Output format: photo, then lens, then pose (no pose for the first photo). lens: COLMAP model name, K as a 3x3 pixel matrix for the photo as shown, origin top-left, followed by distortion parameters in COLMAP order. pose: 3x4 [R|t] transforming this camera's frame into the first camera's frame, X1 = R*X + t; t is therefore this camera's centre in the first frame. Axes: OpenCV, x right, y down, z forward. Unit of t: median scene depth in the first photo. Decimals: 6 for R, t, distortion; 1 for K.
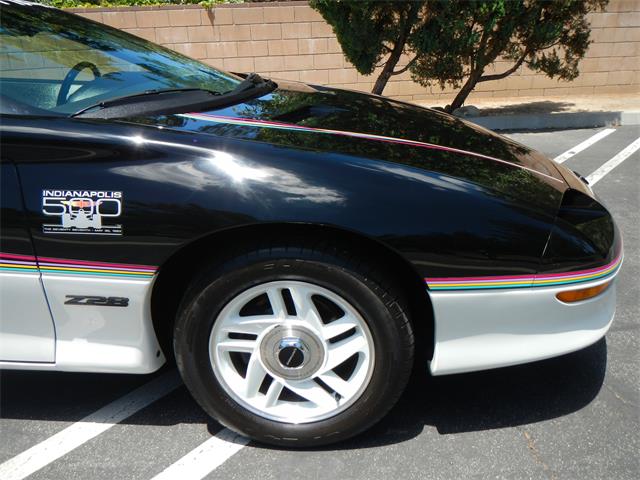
lens RADIAL K [[524.8, 0, 319.7], [0, 524.8, 237.1], [0, 0, 1]] dist [0.010702, -0.027014]
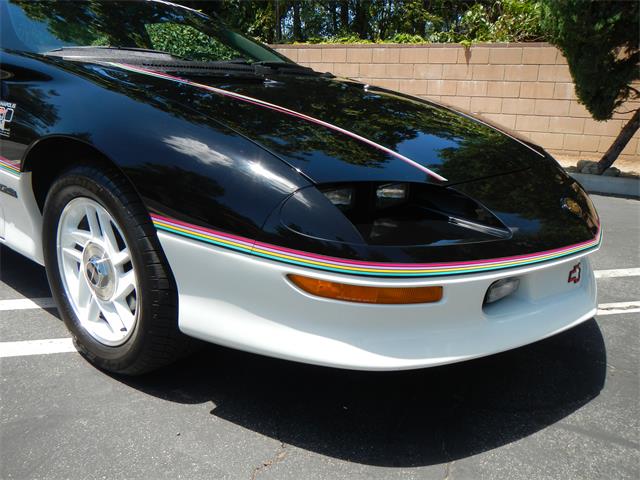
lens RADIAL K [[524.8, 0, 323.2], [0, 524.8, 243.7], [0, 0, 1]] dist [0.010702, -0.027014]
pose [[0.816532, 0.219885, -0.533785, 0.860626], [-0.265862, 0.963963, -0.009600, 0.048649], [0.512438, 0.149752, 0.845566, 0.294849]]
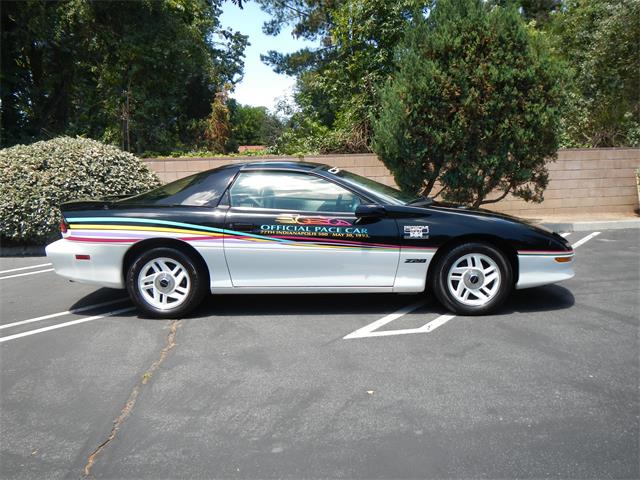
lens RADIAL K [[524.8, 0, 318.4], [0, 524.8, 242.3], [0, 0, 1]] dist [0.010702, -0.027014]
pose [[0.998737, -0.000826, 0.050236, -1.084990], [0.012160, 0.974112, -0.225737, 0.671007], [-0.048749, 0.226063, 0.972892, -1.955226]]
